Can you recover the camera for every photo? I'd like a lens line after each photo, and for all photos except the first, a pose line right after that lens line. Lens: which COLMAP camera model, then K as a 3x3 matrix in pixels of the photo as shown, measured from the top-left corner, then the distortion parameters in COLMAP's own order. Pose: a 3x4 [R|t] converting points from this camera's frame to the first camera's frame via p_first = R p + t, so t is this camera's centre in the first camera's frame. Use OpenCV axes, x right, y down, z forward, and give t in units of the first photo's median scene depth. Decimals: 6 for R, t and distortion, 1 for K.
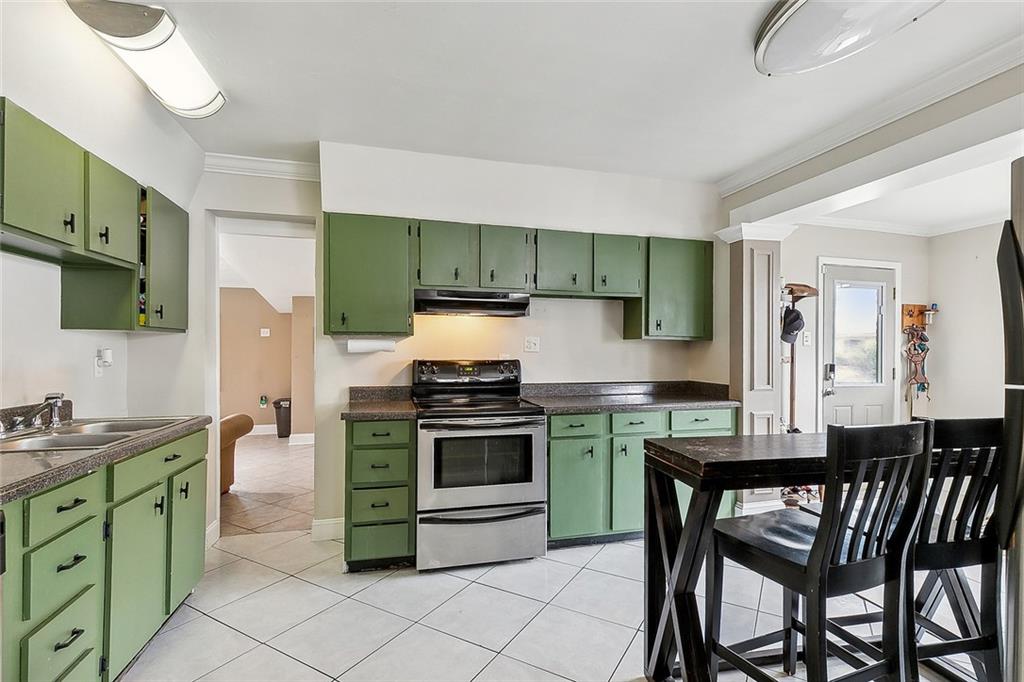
lens RADIAL K [[476.6, 0, 515.0], [0, 476.6, 347.0], [0, 0, 1]] dist [-0.002120, -0.000317]
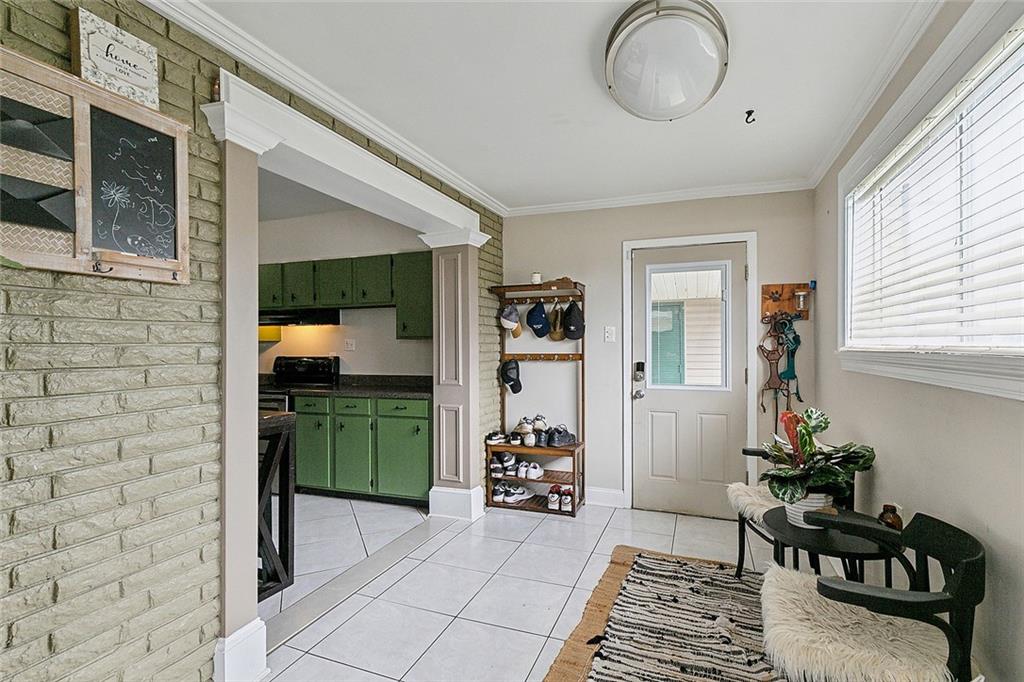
lens RADIAL K [[476.6, 0, 512.9], [0, 476.6, 342.3], [0, 0, 1]] dist [-0.002120, -0.000317]
pose [[0.803878, -0.004868, -0.594775, 0.997255], [0.011359, 0.999910, 0.007168, -0.010230], [0.594686, -0.012518, 0.803861, 0.159993]]
